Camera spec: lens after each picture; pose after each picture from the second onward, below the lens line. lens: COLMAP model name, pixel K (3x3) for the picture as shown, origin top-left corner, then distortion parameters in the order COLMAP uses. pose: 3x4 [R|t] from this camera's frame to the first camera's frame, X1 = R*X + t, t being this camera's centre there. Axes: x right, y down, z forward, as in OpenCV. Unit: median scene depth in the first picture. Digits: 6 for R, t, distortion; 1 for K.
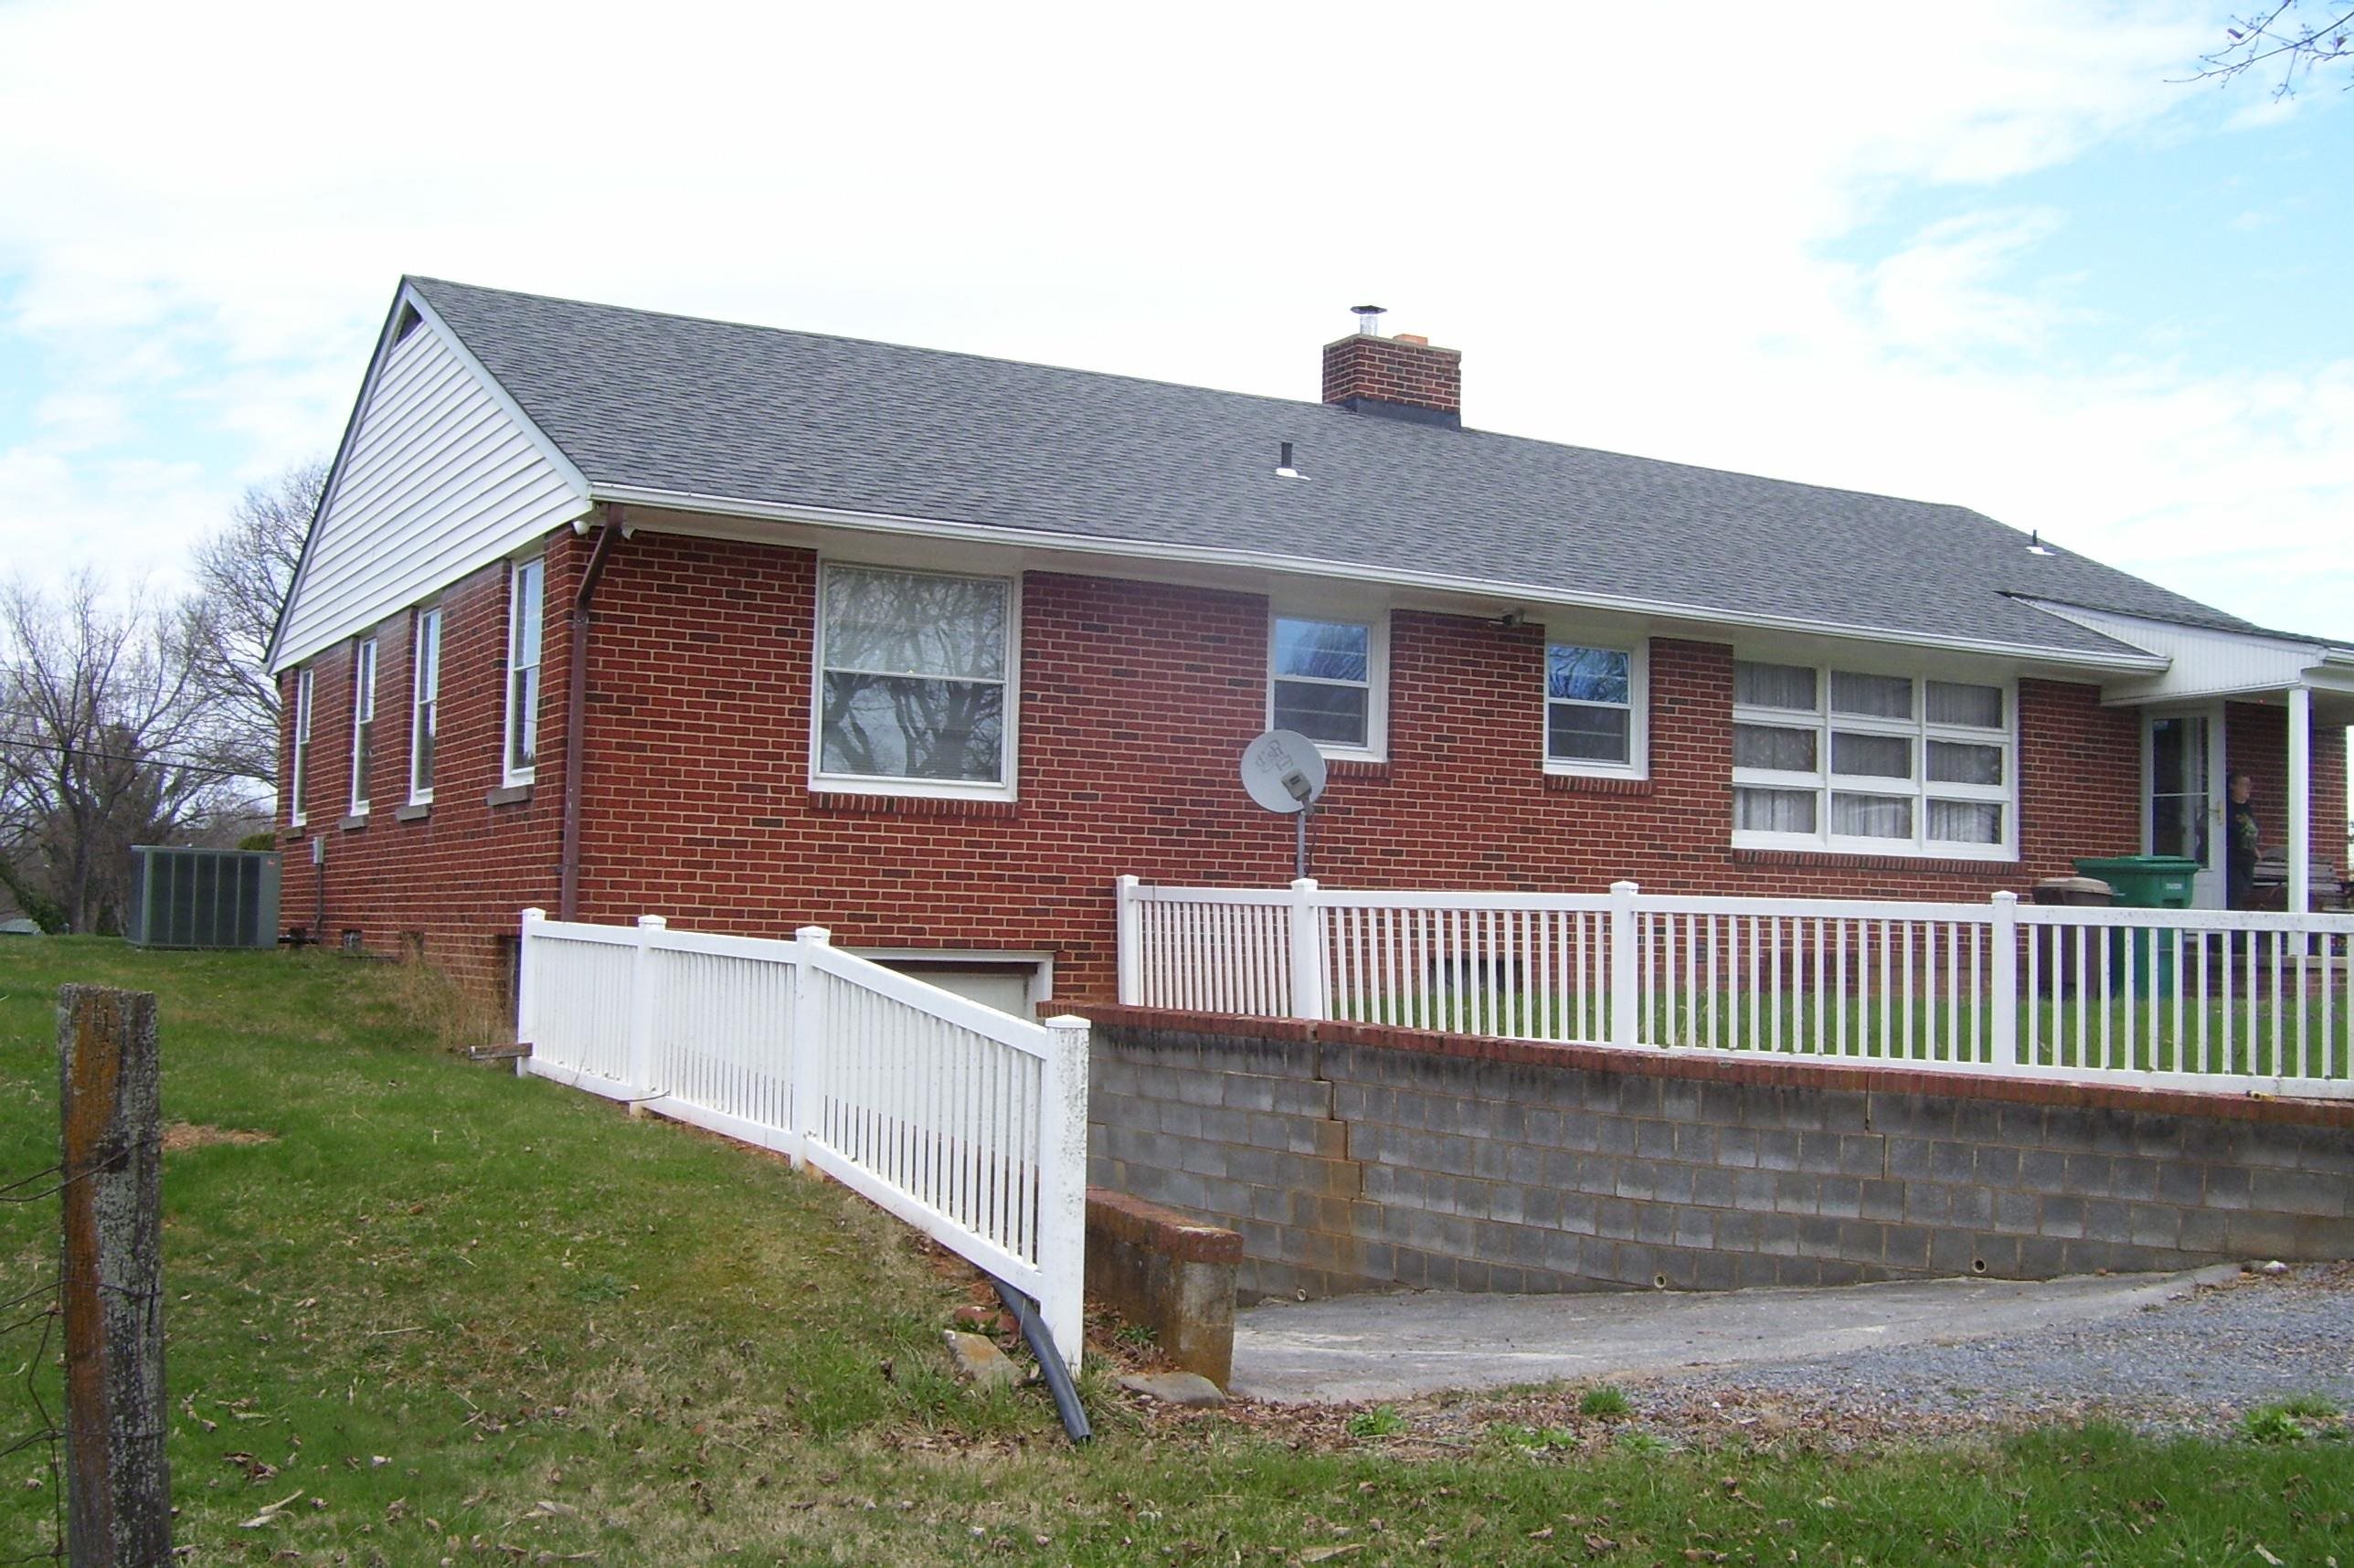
lens RADIAL K [[2486.5, 0, 1177.0], [0, 2486.5, 784.0], [0, 0, 1]] dist [-0.116629, 0.009601]
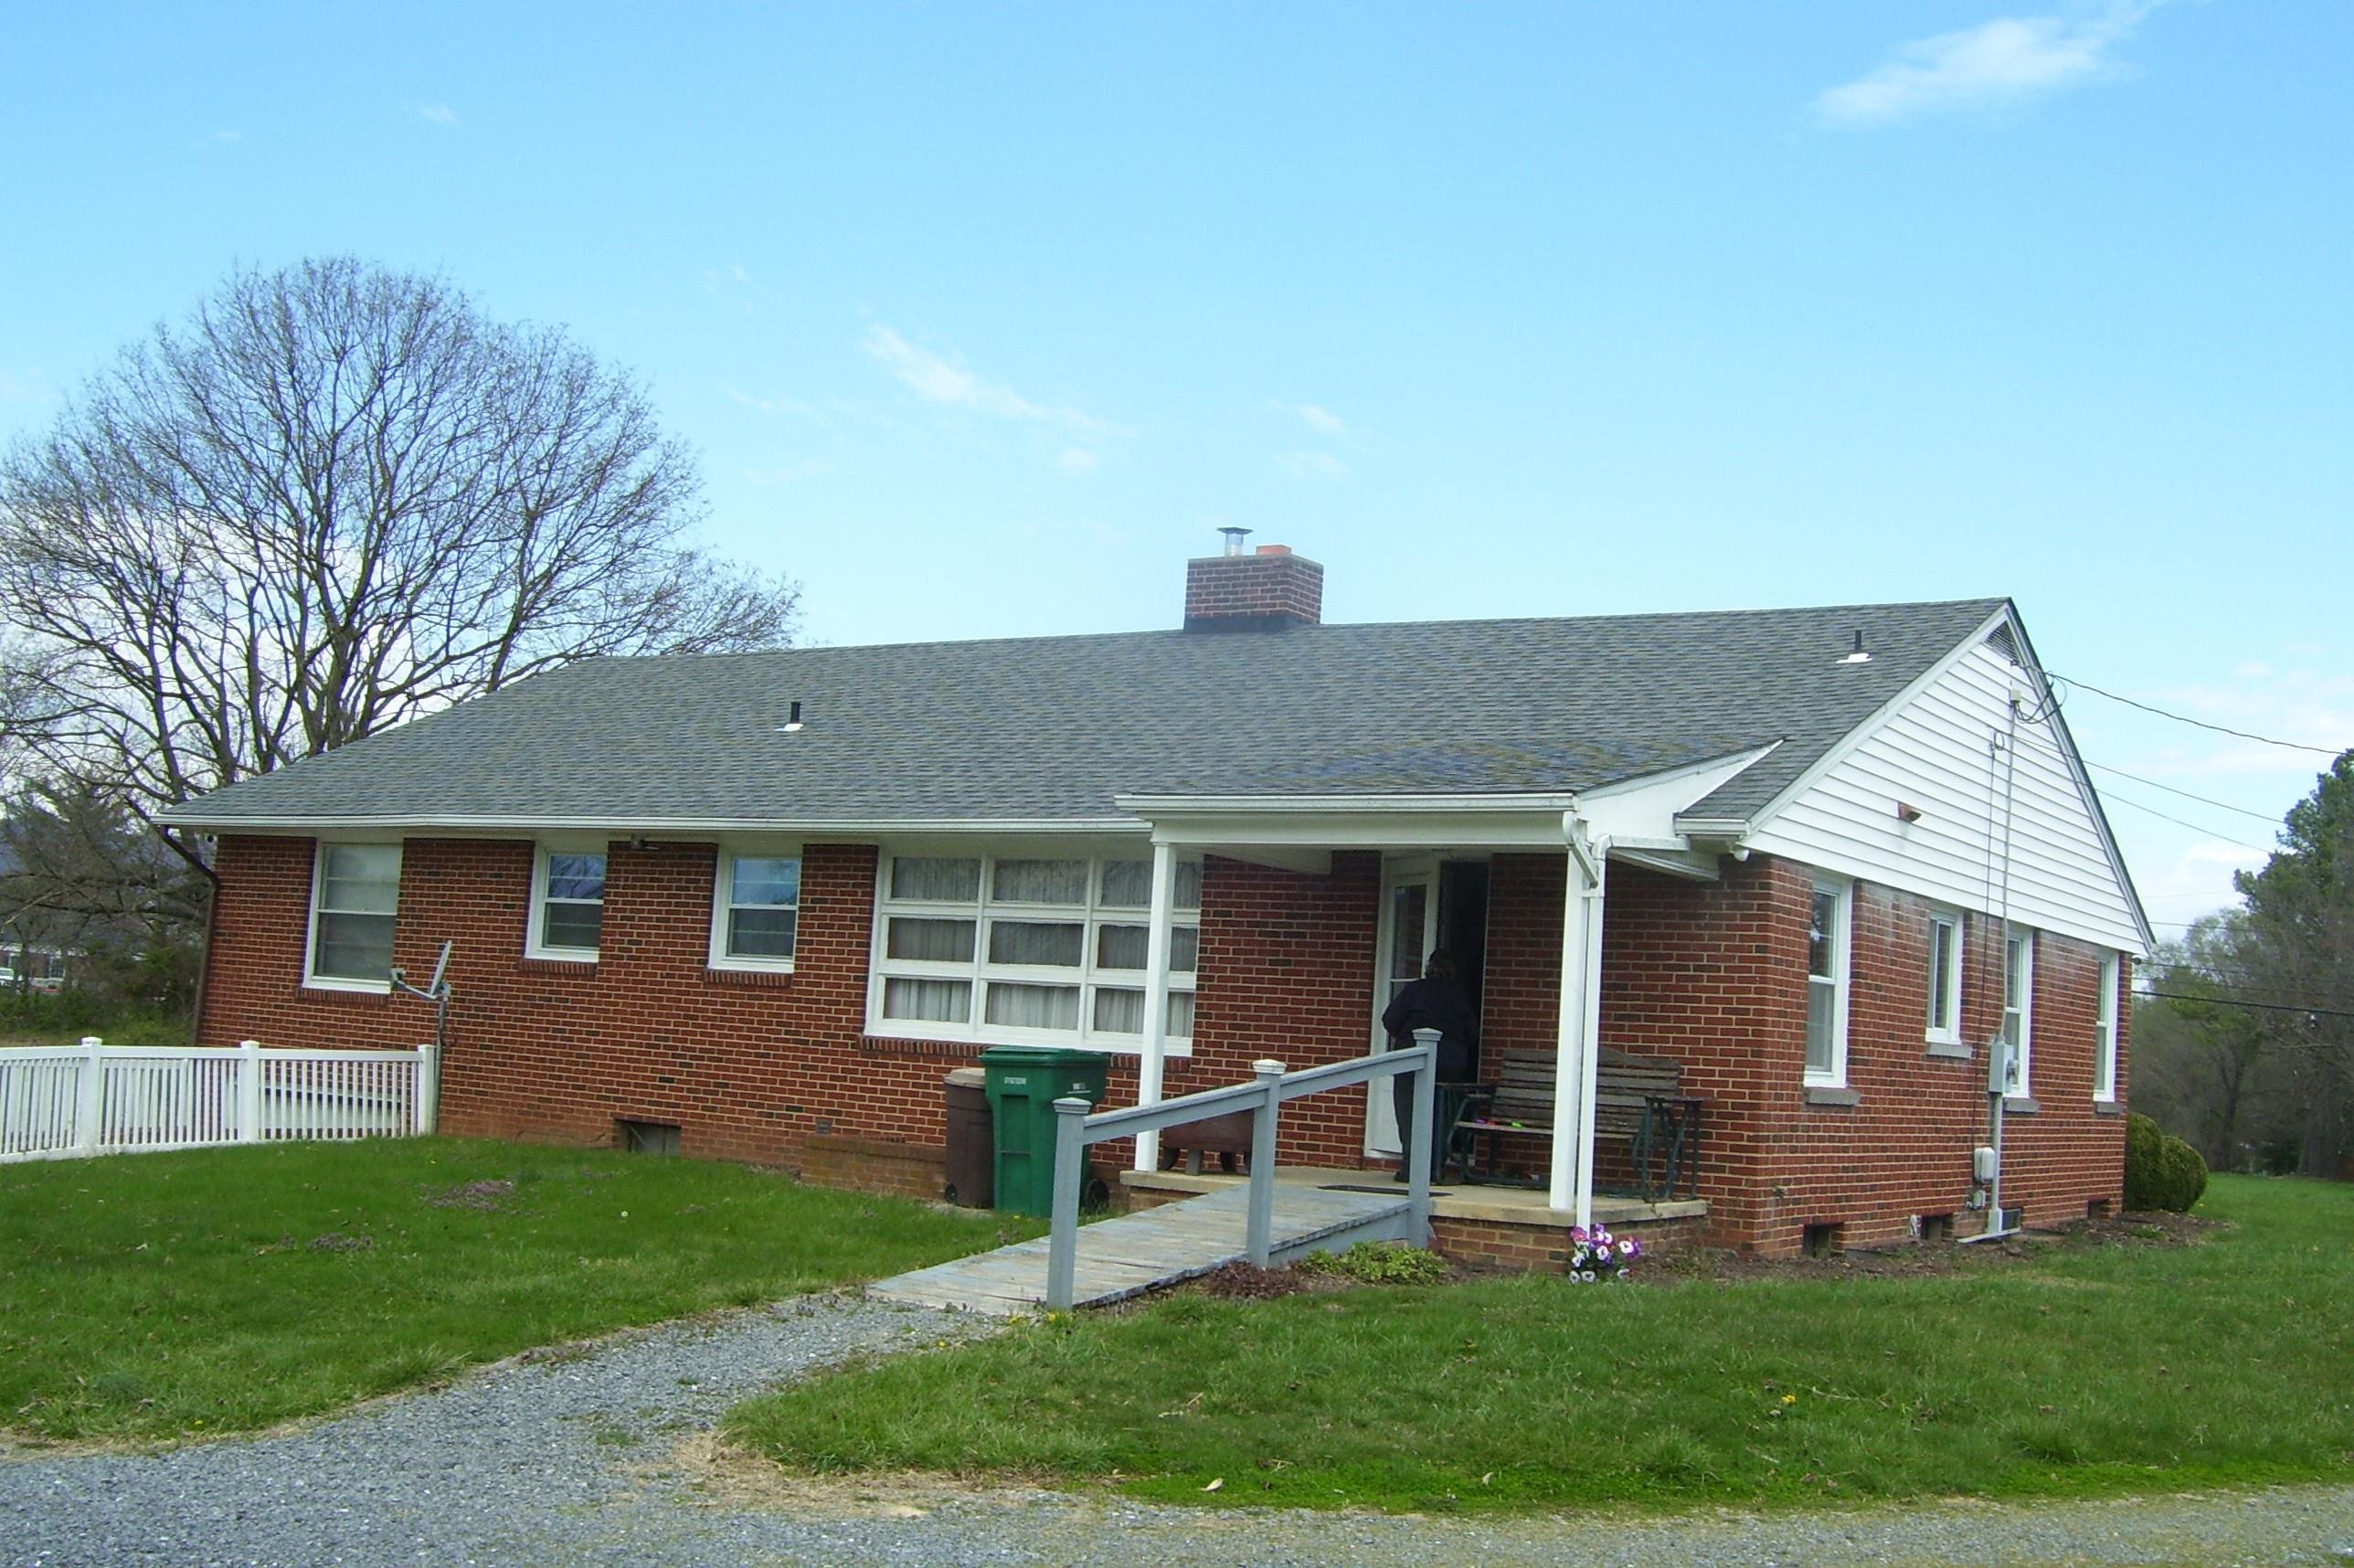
lens RADIAL K [[2486.5, 0, 1177.0], [0, 2486.5, 784.0], [0, 0, 1]] dist [-0.116629, 0.009601]
pose [[0.454421, -0.090386, -0.886190, 1.249366], [0.000664, 0.994873, -0.101131, 0.026383], [0.890787, 0.045368, 0.452151, 0.636848]]
